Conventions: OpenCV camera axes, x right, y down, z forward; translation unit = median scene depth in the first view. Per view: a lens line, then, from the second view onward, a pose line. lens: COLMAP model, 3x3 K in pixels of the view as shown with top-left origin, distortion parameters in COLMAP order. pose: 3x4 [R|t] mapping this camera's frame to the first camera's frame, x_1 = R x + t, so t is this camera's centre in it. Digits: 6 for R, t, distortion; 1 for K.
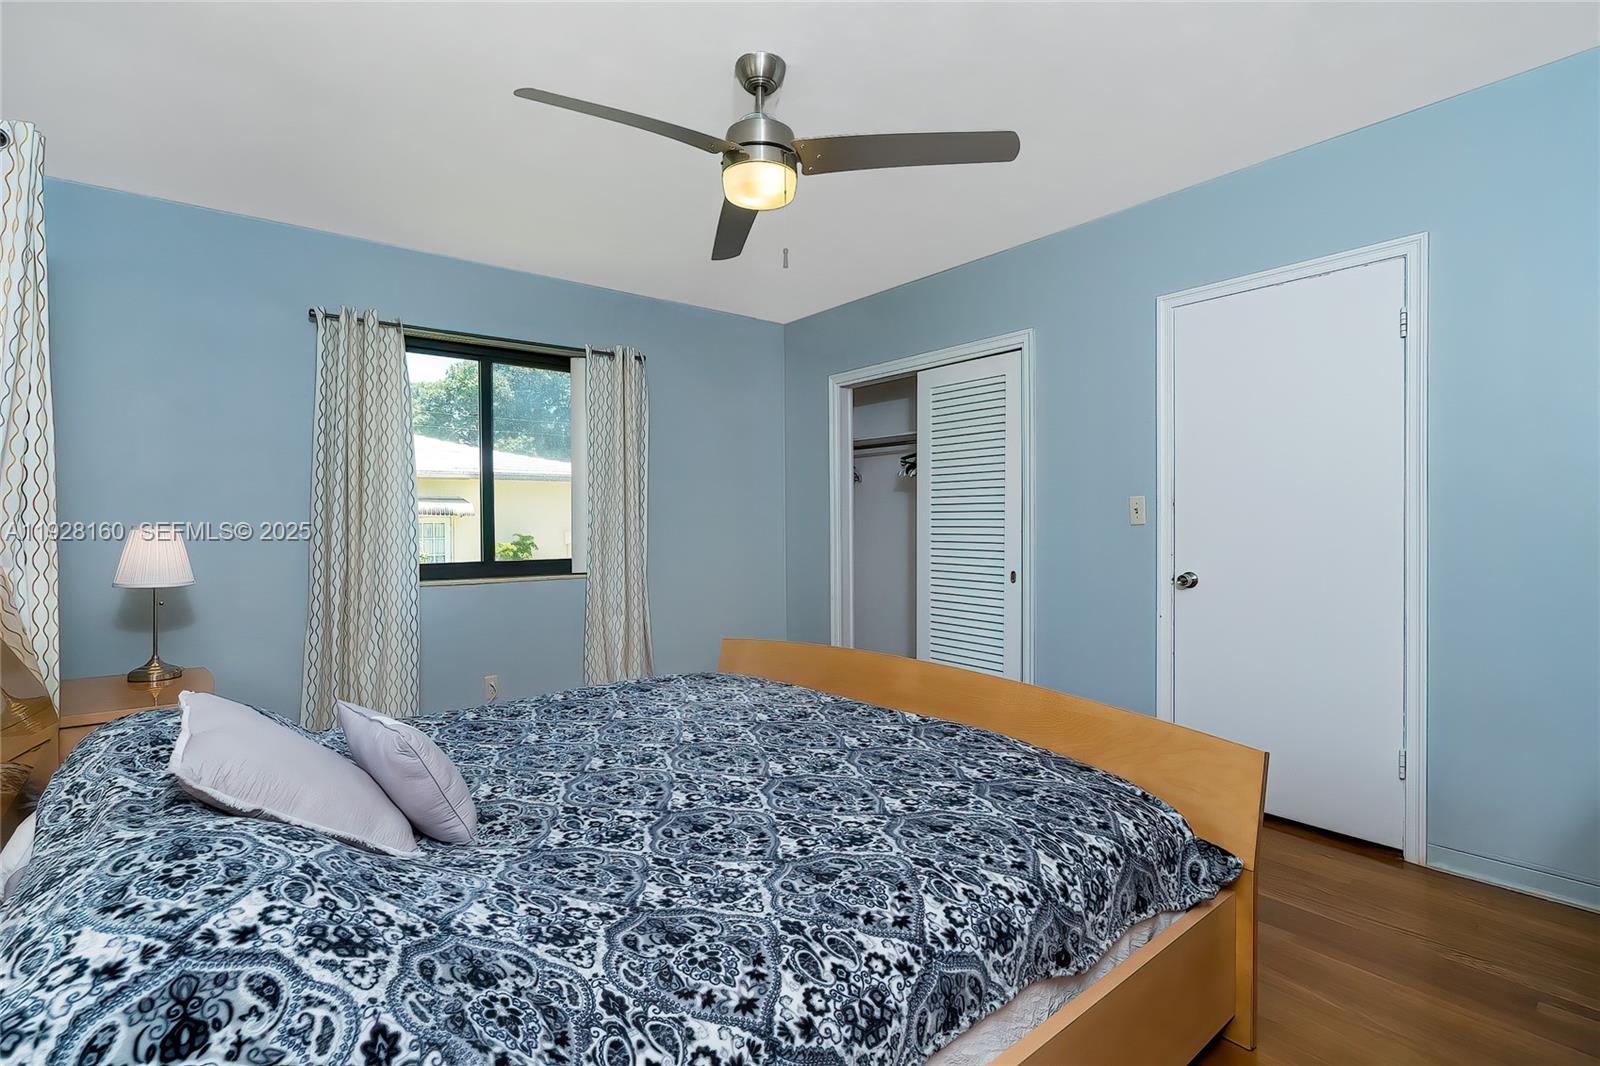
lens RADIAL K [[733.6, 0, 799.1], [0, 733.6, 531.7], [0, 0, 1]] dist [-0.009491, 0.001731]
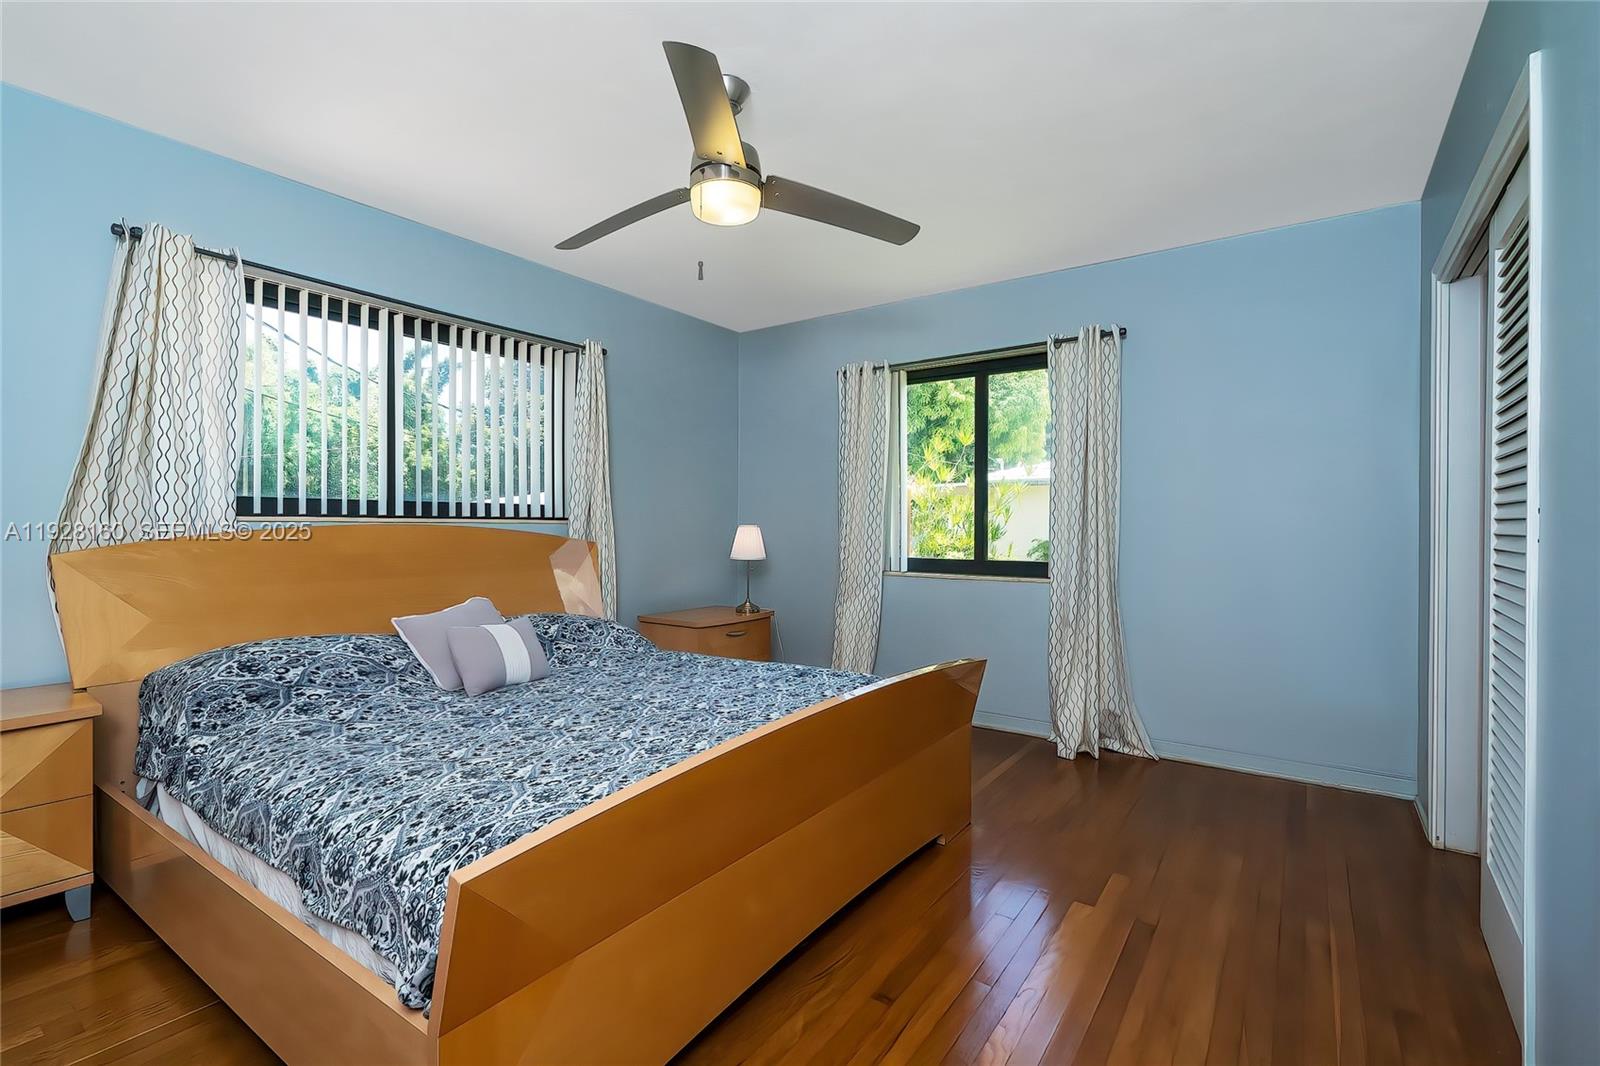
lens RADIAL K [[733.6, 0, 801.9], [0, 733.6, 523.2], [0, 0, 1]] dist [-0.009491, 0.001731]
pose [[0.282489, 0.000774, -0.959270, 0.802790], [-0.015126, 0.999879, -0.003648, -0.008187], [0.959151, 0.015540, 0.282466, 0.660711]]
